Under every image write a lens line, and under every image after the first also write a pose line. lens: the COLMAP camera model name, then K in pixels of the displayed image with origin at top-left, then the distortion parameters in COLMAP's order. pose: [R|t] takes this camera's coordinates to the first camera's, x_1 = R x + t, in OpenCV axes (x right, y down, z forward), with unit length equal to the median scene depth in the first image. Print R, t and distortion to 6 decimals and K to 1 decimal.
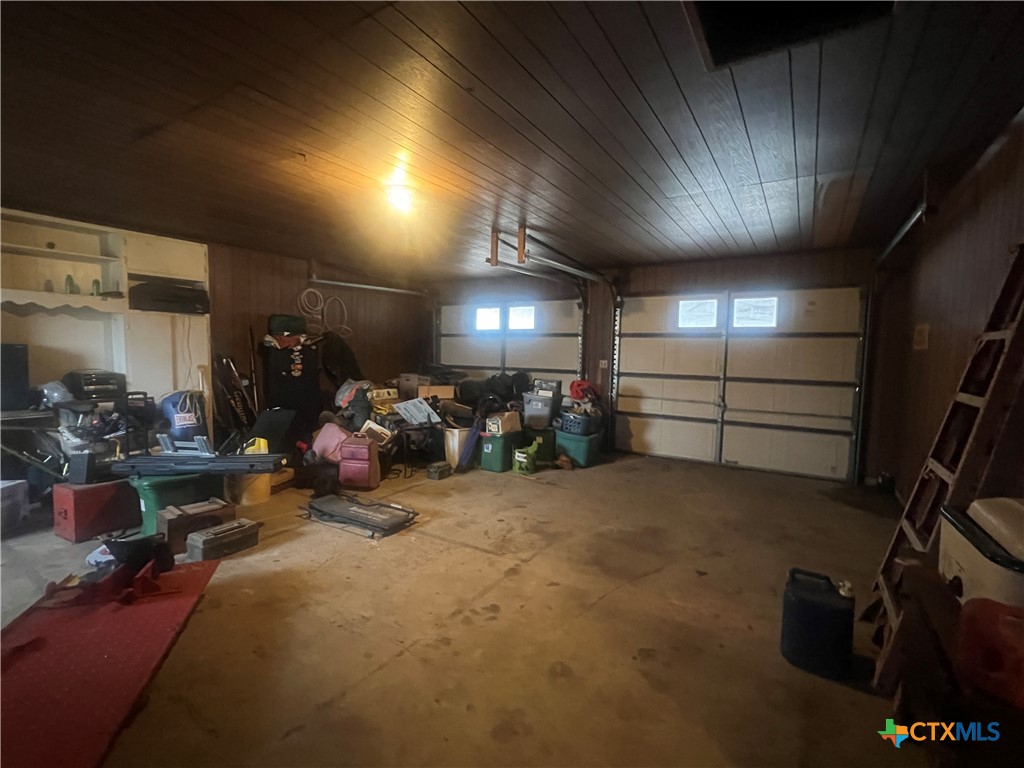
lens RADIAL K [[467.9, 0, 510.9], [0, 467.9, 381.1], [0, 0, 1]] dist [-0.003551, 0.001233]
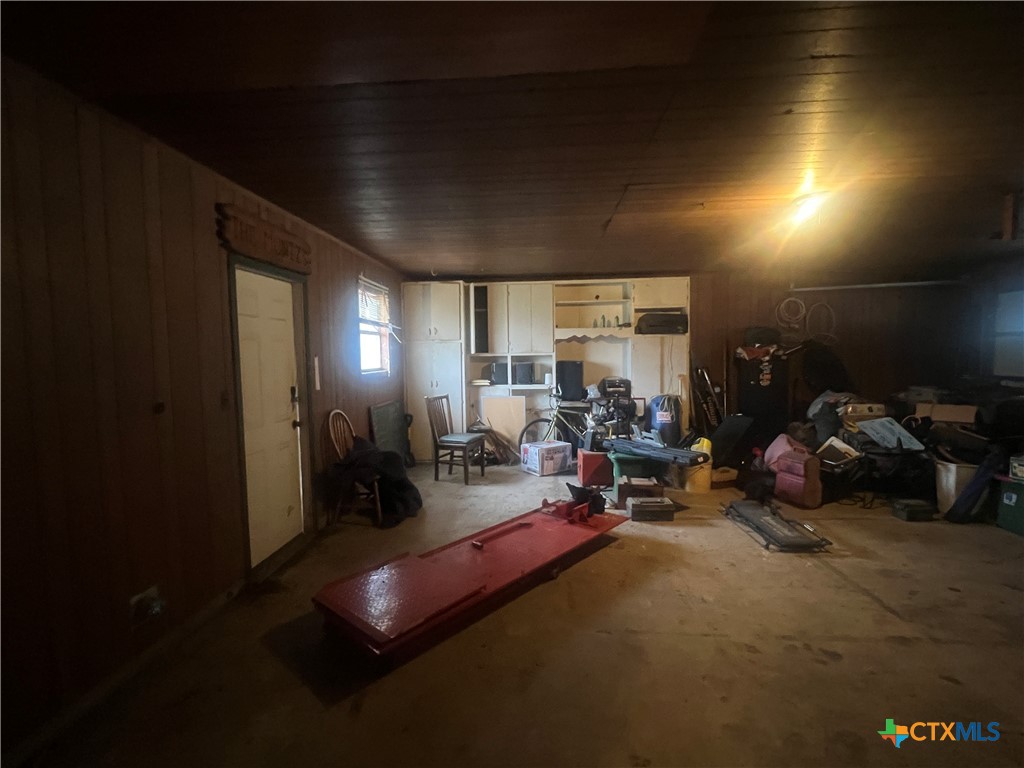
lens RADIAL K [[467.9, 0, 510.5], [0, 467.9, 385.0], [0, 0, 1]] dist [-0.003551, 0.001233]
pose [[0.476290, 0.035100, -0.878587, 0.246477], [-0.034547, 0.999178, 0.021189, -0.019239], [0.878609, 0.020260, 0.477111, 0.005978]]
